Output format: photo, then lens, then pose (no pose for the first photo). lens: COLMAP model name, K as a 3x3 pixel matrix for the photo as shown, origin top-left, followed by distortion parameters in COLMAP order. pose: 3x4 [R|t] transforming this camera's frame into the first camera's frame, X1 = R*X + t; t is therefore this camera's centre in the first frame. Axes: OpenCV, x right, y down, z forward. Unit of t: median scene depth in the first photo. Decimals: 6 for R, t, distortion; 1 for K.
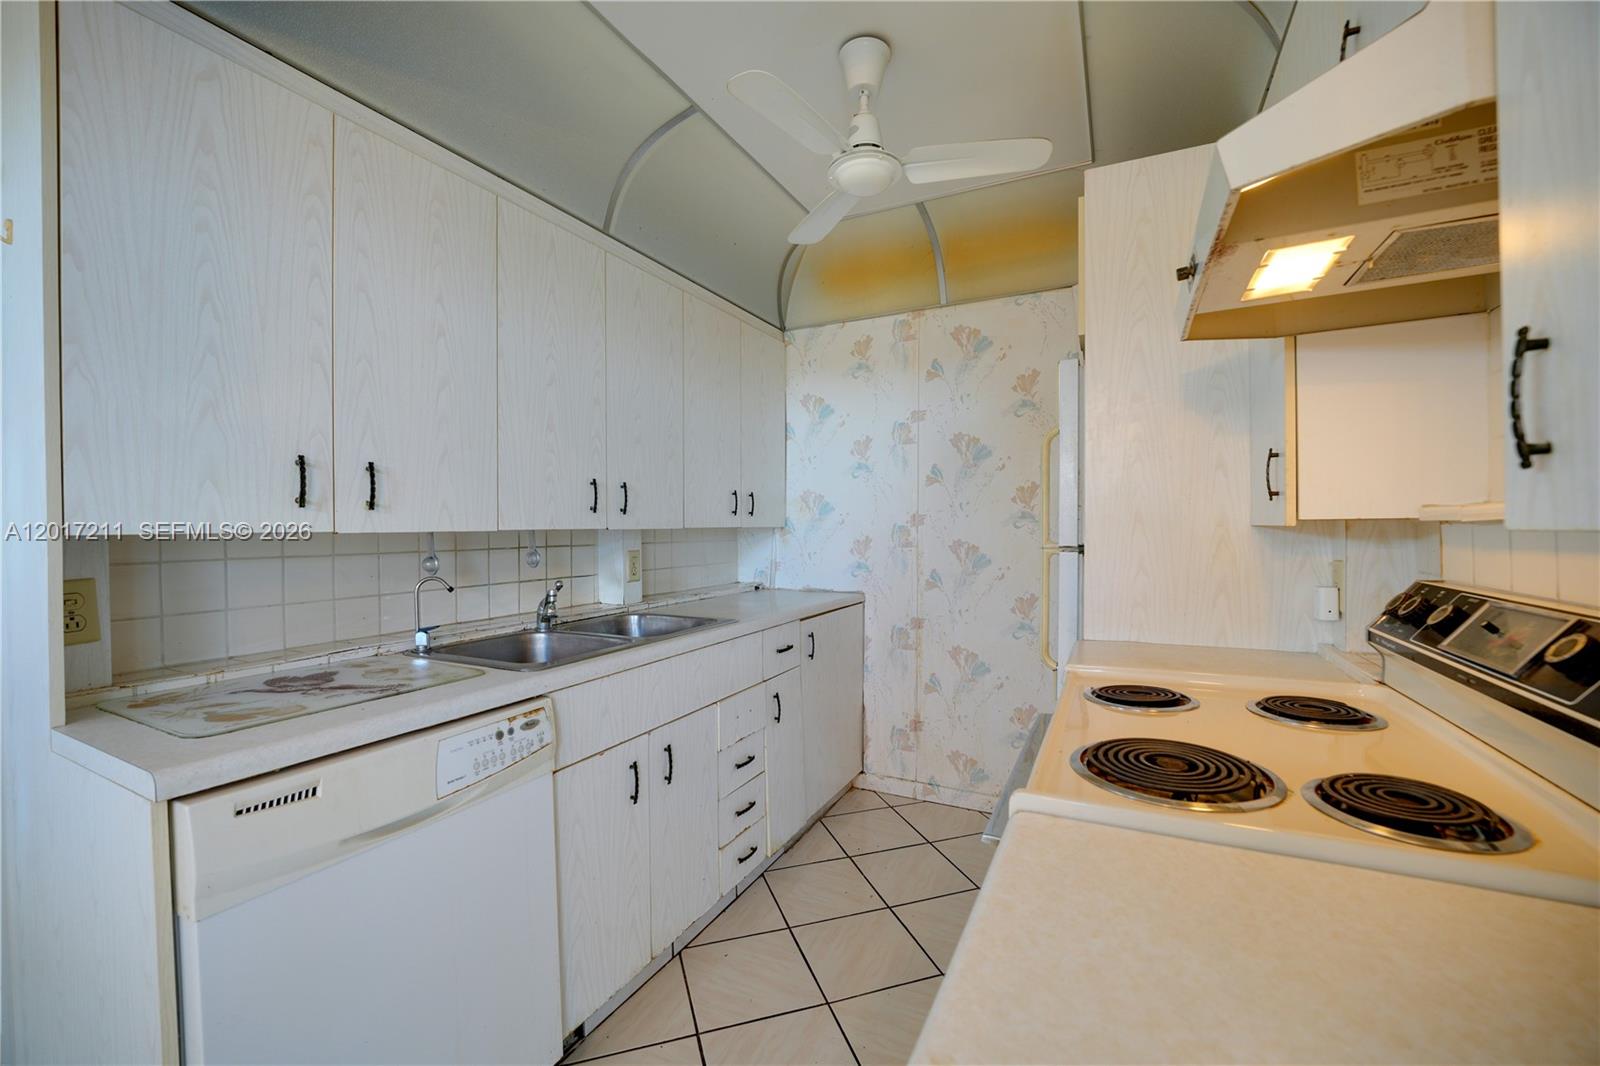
lens RADIAL K [[649.0, 0, 798.1], [0, 649.0, 530.4], [0, 0, 1]] dist [-0.026050, 0.003359]
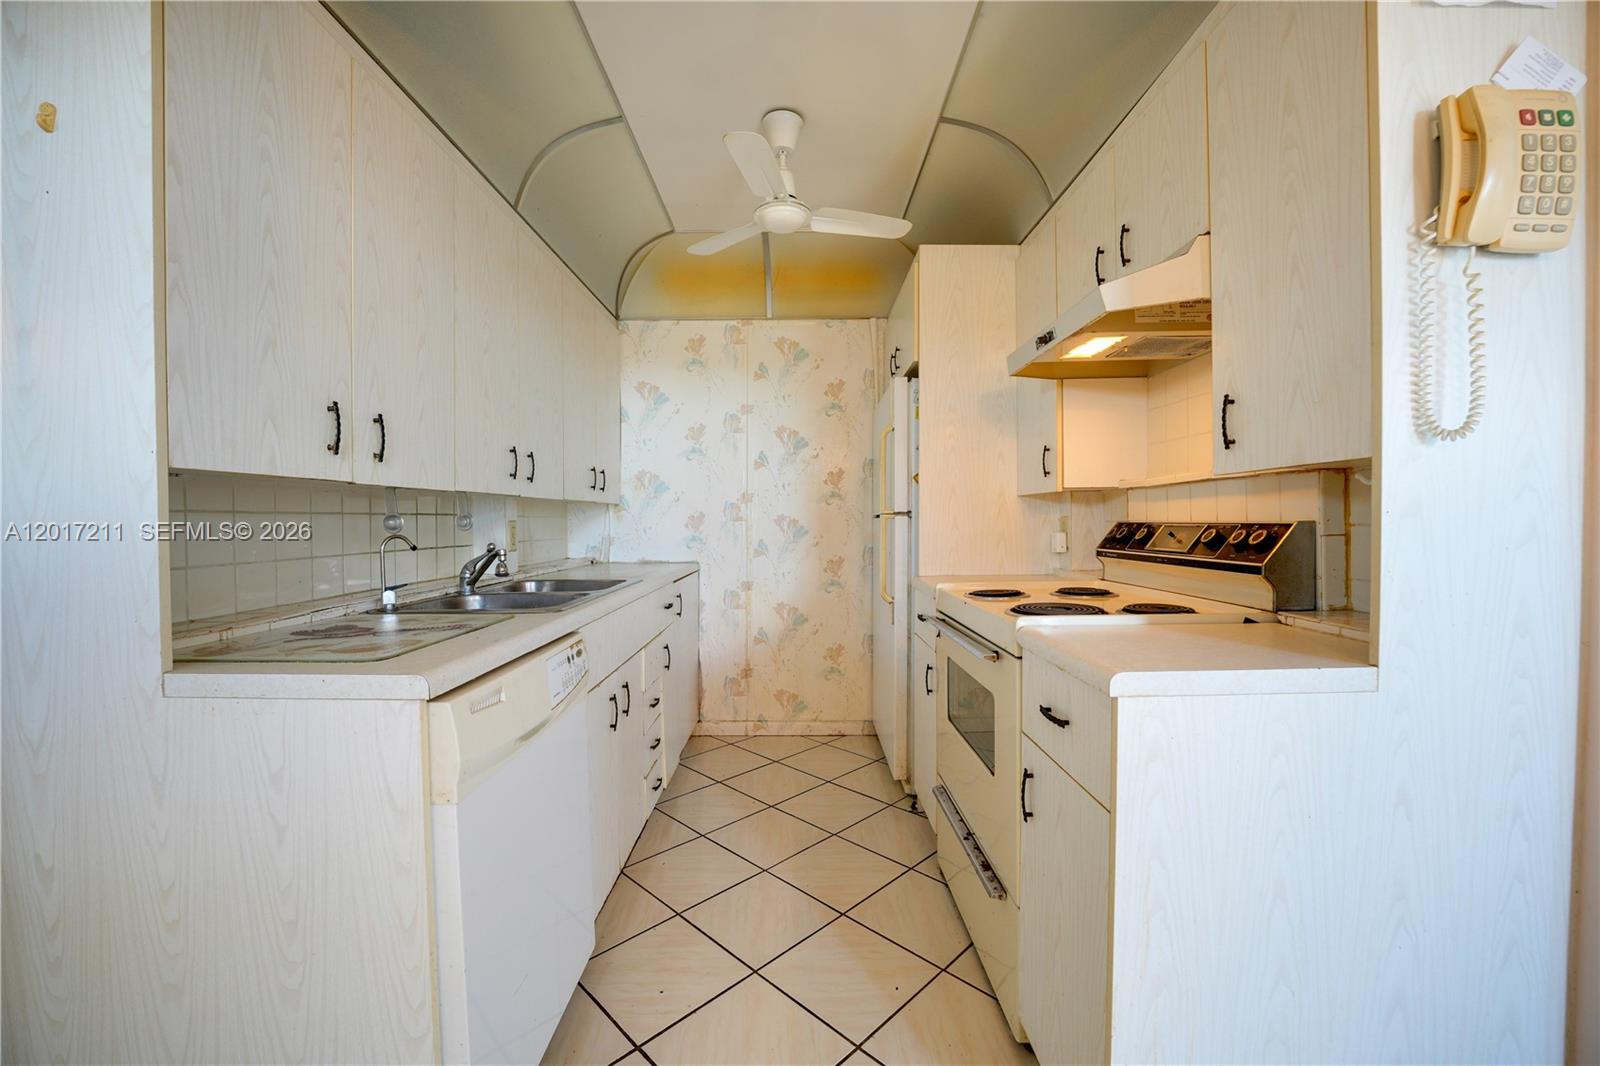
lens RADIAL K [[649.0, 0, 798.9], [0, 649.0, 529.8], [0, 0, 1]] dist [-0.026050, 0.003359]
pose [[0.892004, -0.006644, 0.451978, -0.390845], [0.004017, 0.999969, 0.006772, 0.050455], [-0.452009, -0.004225, 0.892003, -0.135324]]
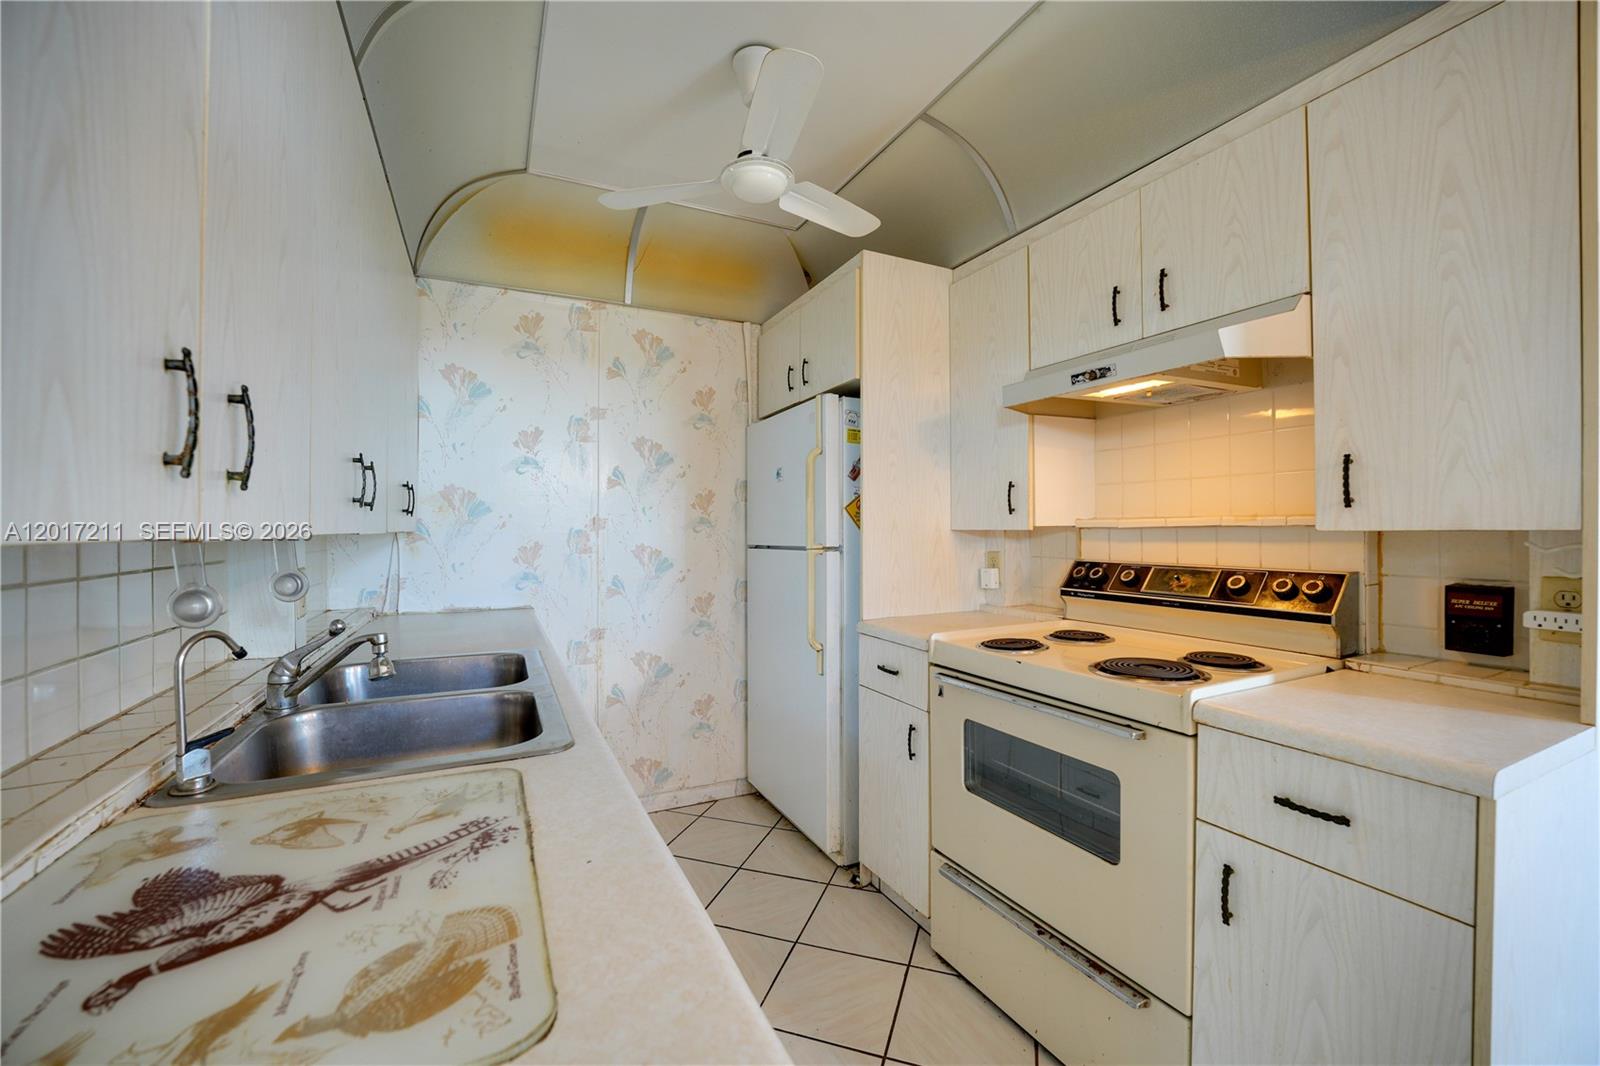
lens RADIAL K [[649.0, 0, 800.6], [0, 649.0, 530.3], [0, 0, 1]] dist [-0.026050, 0.003359]
pose [[0.601946, 0.002390, 0.798533, -0.575493], [0.004968, 0.999965, -0.006738, 0.001094], [-0.798521, 0.008023, 0.601913, 0.298652]]
